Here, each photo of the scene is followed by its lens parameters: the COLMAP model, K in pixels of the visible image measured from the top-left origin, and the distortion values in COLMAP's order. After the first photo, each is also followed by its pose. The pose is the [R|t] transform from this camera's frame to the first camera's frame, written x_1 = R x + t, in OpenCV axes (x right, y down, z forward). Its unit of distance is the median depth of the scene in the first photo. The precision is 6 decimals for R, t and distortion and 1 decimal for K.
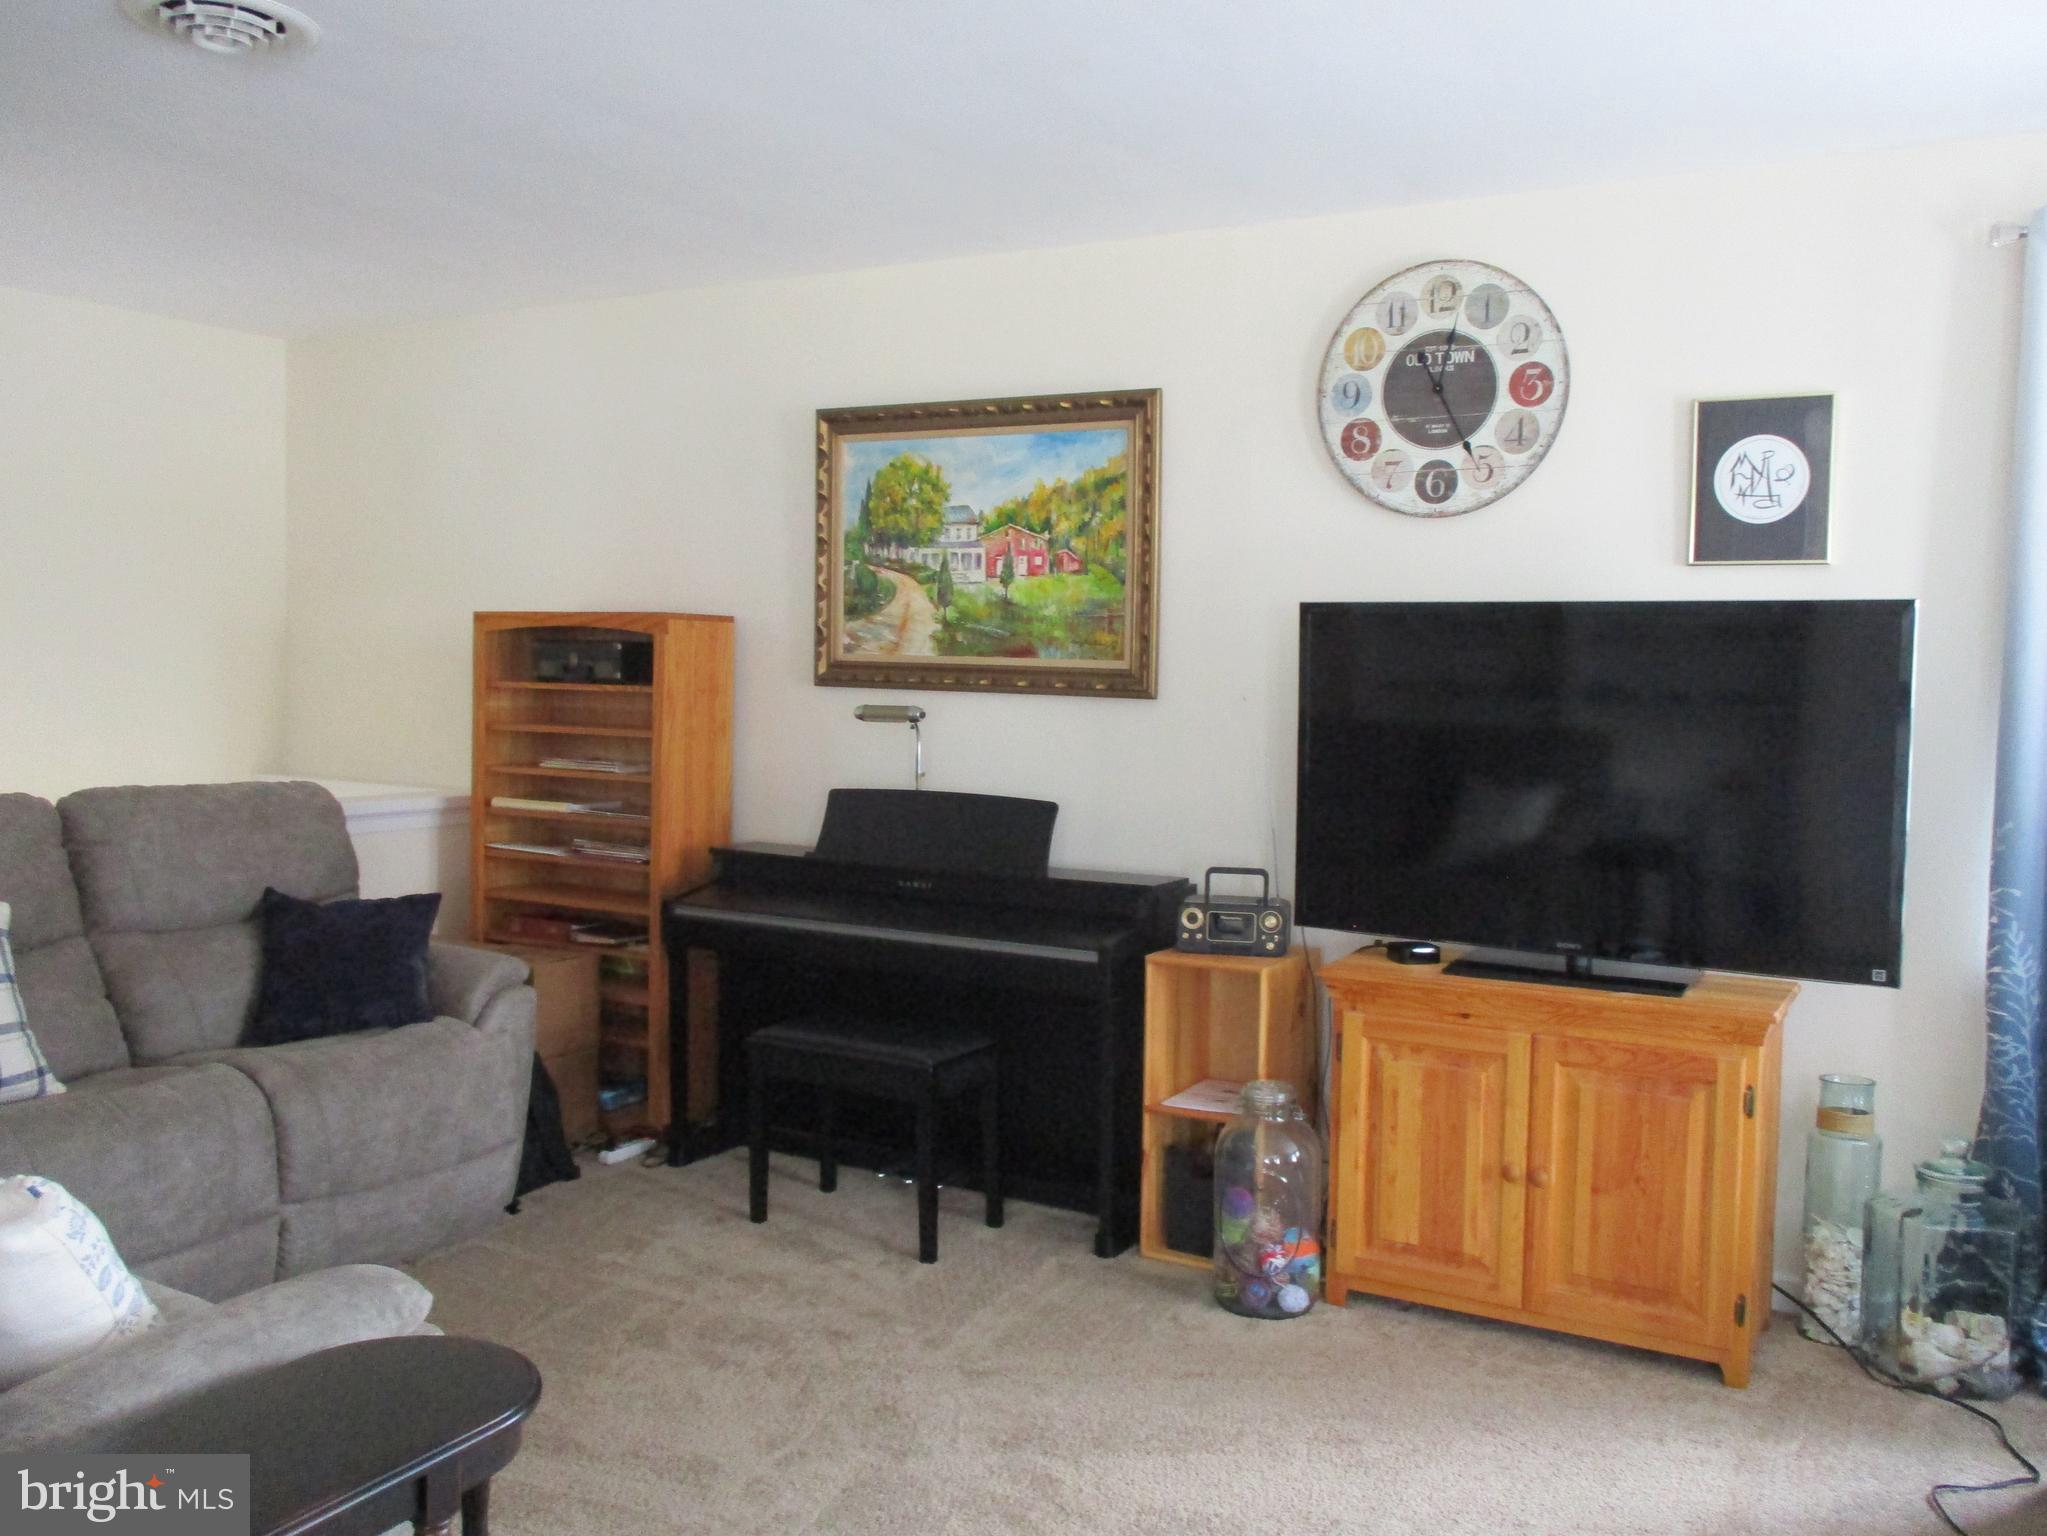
lens RADIAL K [[1715.2, 0, 1023.5], [0, 1715.2, 768.0], [0, 0, 1]] dist [-0.022226, 0.006295]
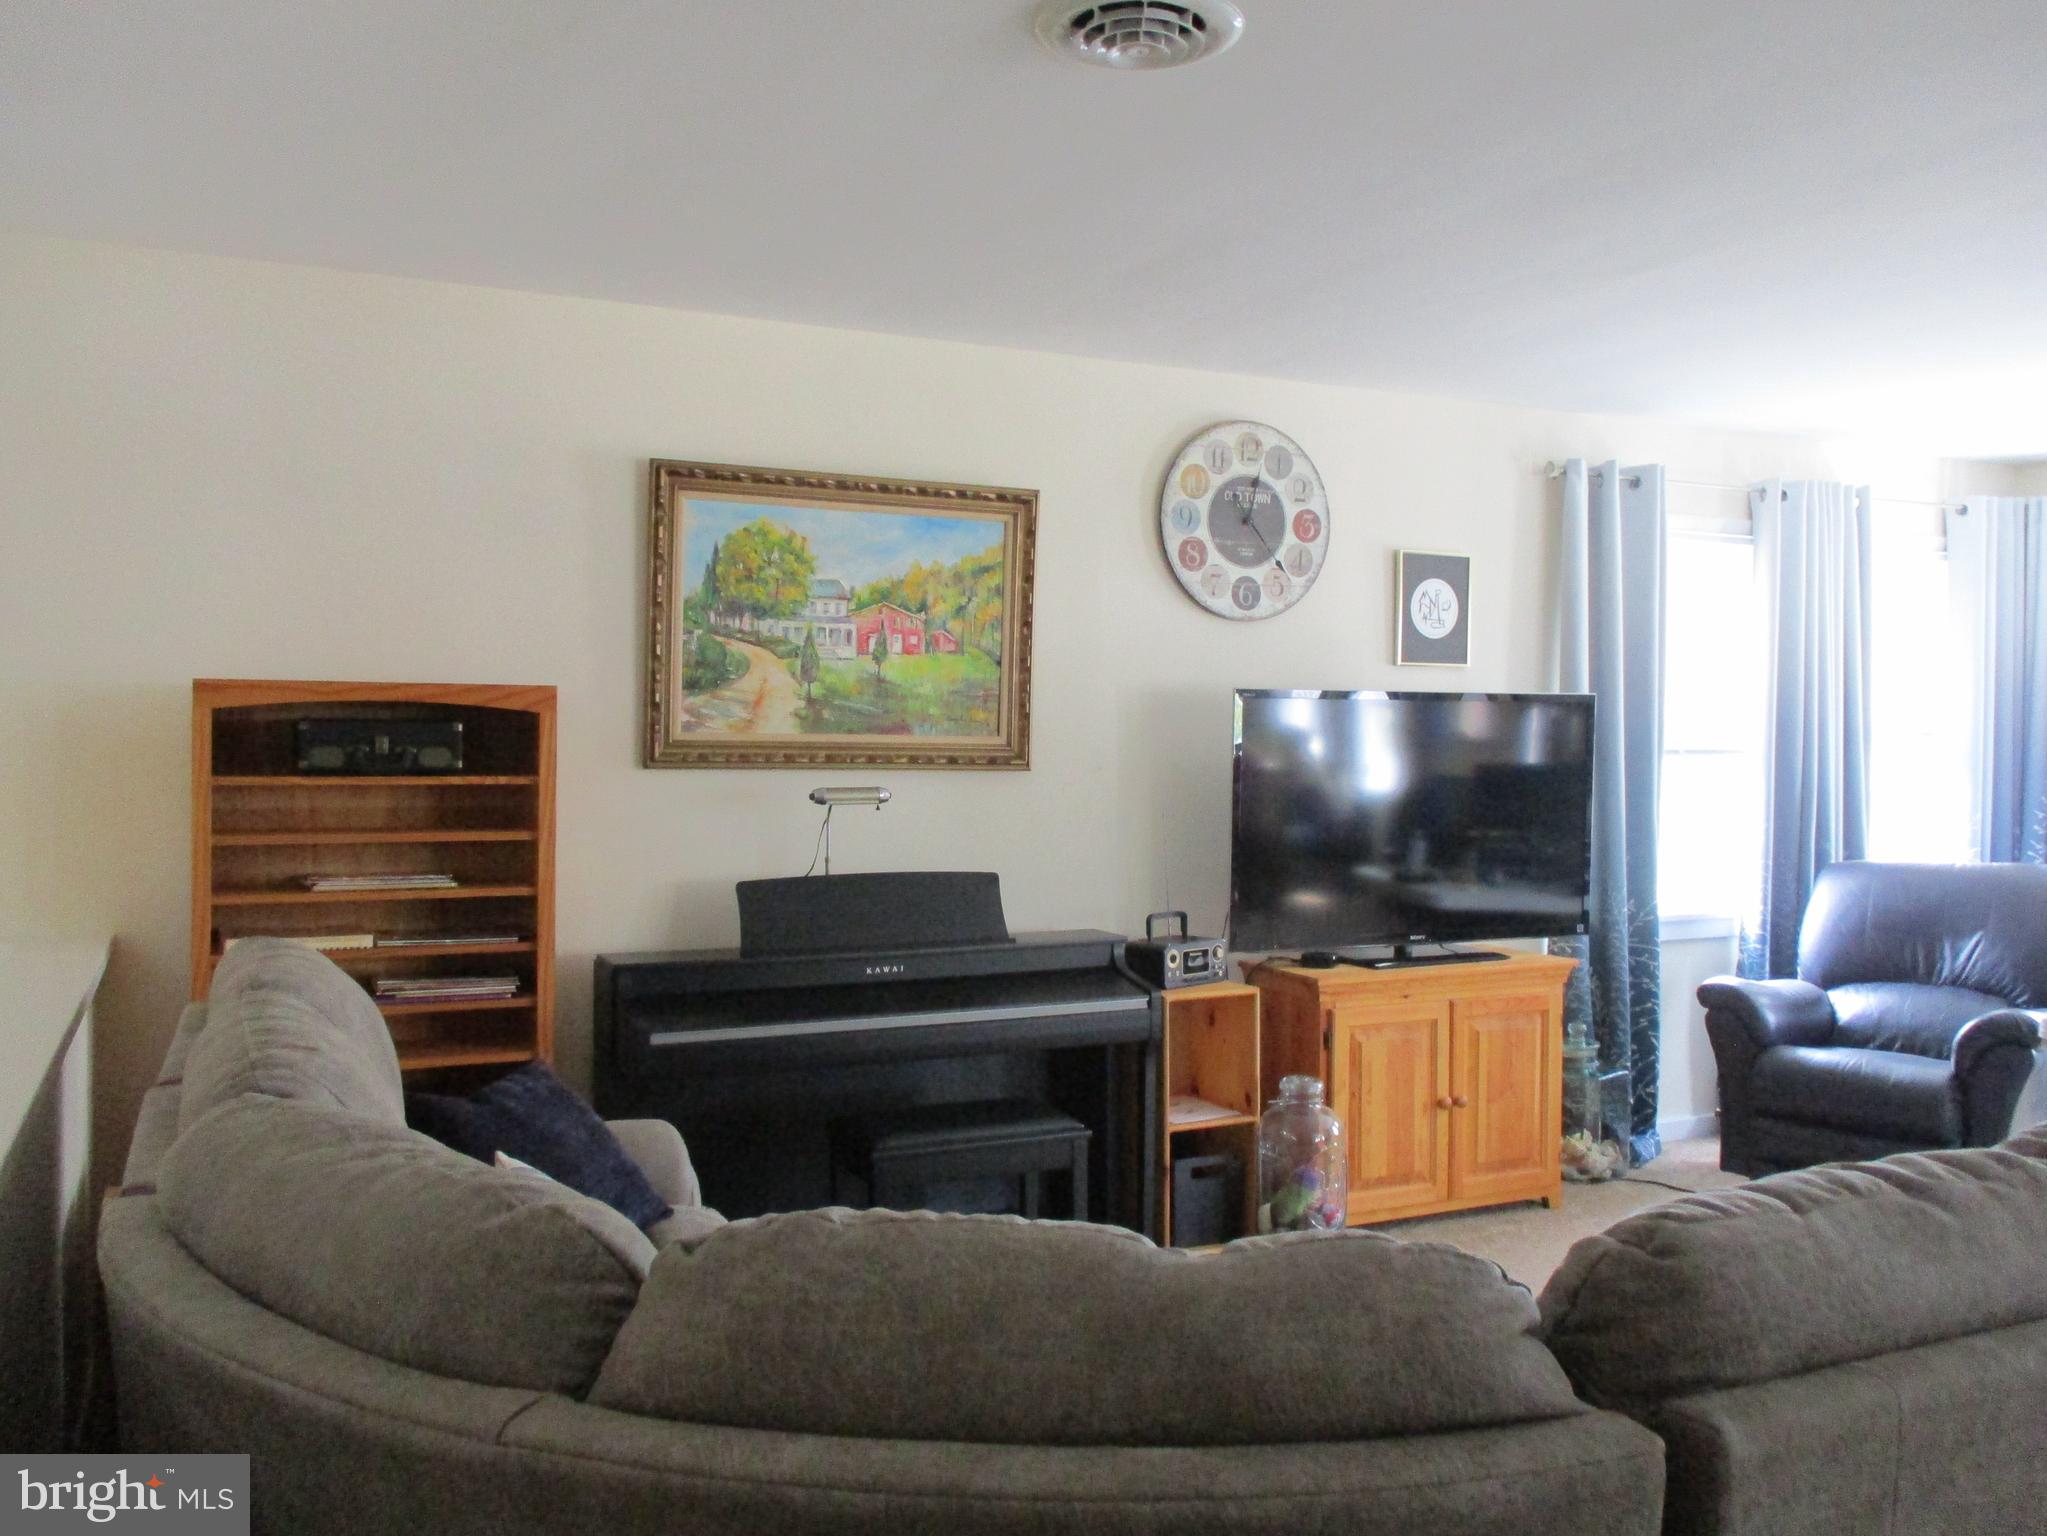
lens RADIAL K [[1715.2, 0, 1023.5], [0, 1715.2, 768.0], [0, 0, 1]] dist [-0.022226, 0.006295]
pose [[0.564563, -0.032587, 0.824747, -0.814405], [0.053883, 0.998544, 0.002570, -0.044433], [-0.823630, 0.042989, 0.565497, 0.377295]]
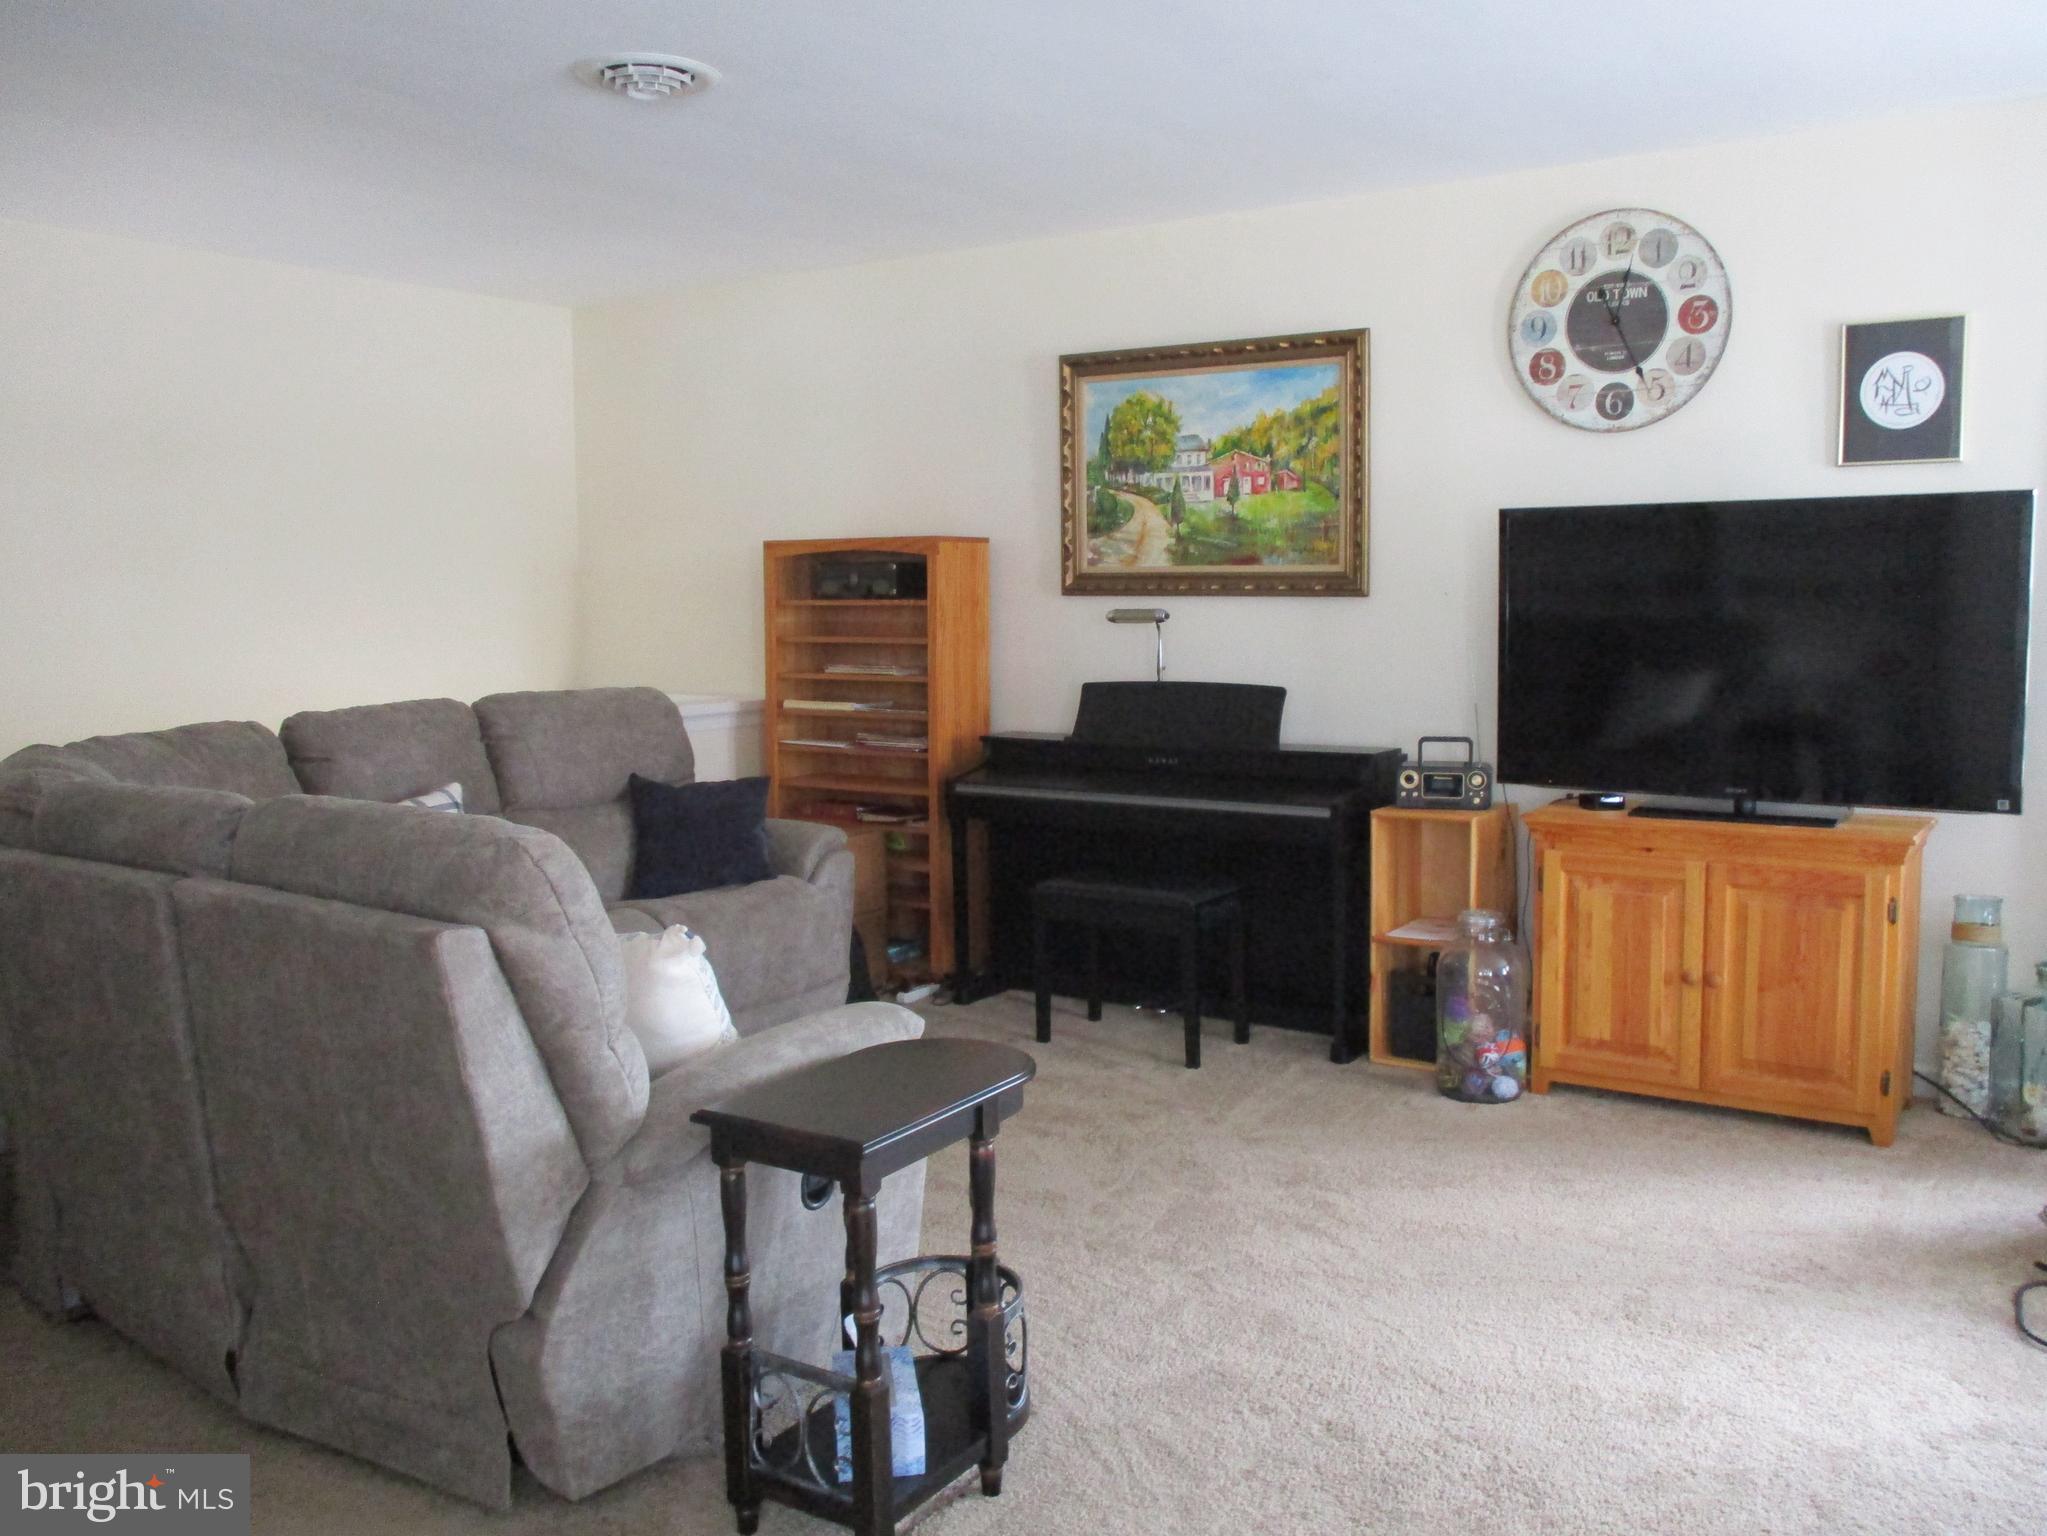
lens RADIAL K [[1715.2, 0, 1023.5], [0, 1715.2, 768.0], [0, 0, 1]] dist [-0.022226, 0.006295]
pose [[0.996956, -0.021932, -0.074812, -0.070421], [0.025284, 0.998705, 0.044155, 0.018422], [0.073747, -0.045913, 0.996220, -0.179765]]
